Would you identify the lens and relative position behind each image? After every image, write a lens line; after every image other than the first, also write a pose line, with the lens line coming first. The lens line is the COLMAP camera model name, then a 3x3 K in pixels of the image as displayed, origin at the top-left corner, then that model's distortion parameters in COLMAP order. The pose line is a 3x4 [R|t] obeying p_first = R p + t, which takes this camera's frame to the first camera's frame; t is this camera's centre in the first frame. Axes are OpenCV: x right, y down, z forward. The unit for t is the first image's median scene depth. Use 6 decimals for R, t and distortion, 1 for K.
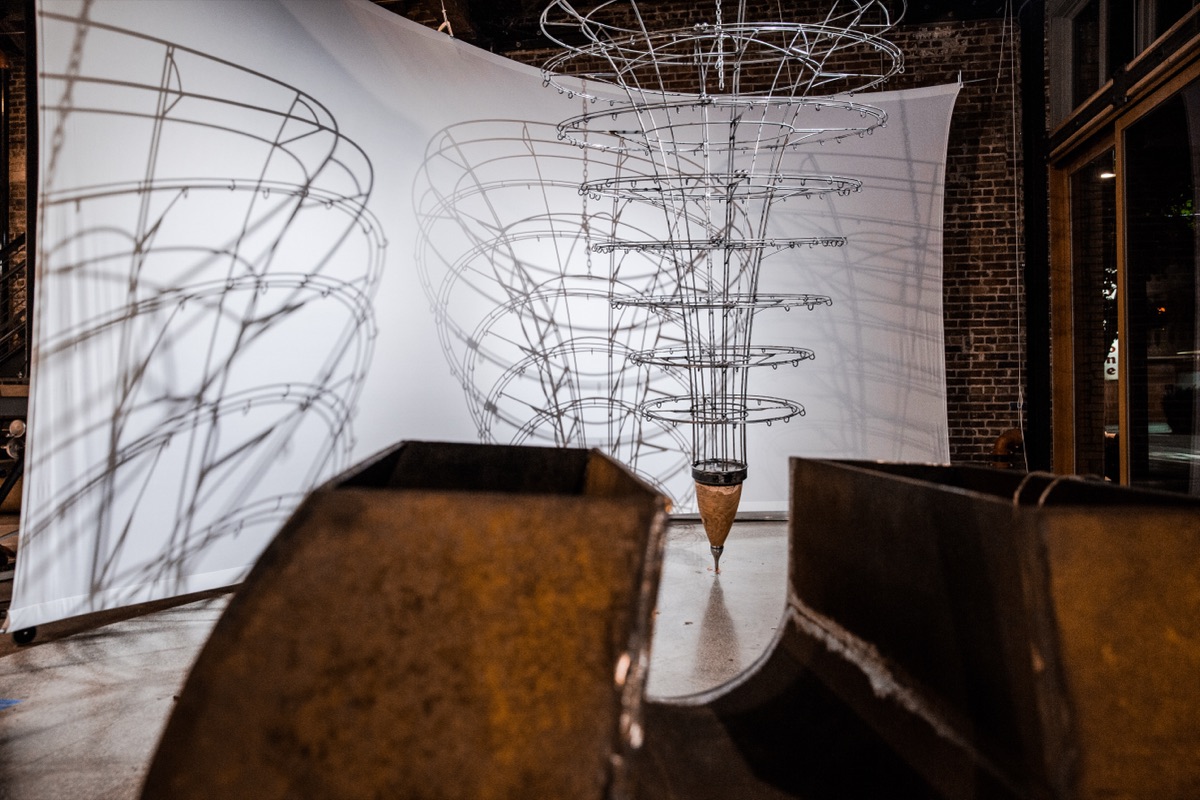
lens RADIAL K [[909.1, 0, 597.0], [0, 909.1, 385.5], [0, 0, 1]] dist [-0.053012, 0.045796]
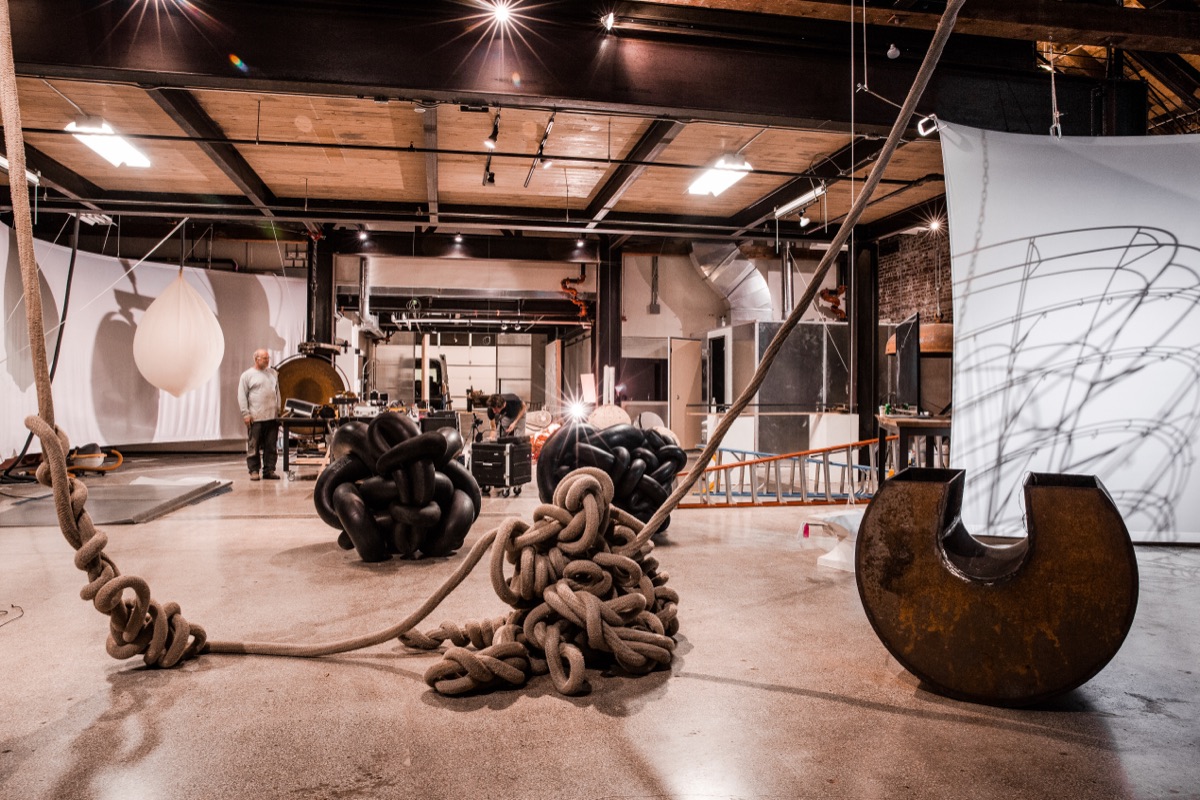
lens RADIAL K [[909.1, 0, 597.0], [0, 909.1, 385.5], [0, 0, 1]] dist [-0.053012, 0.045796]
pose [[0.424087, 0.003463, -0.905615, 0.758855], [0.005910, 0.999961, 0.006591, -0.086350], [0.905602, -0.008147, 0.424050, -0.550947]]
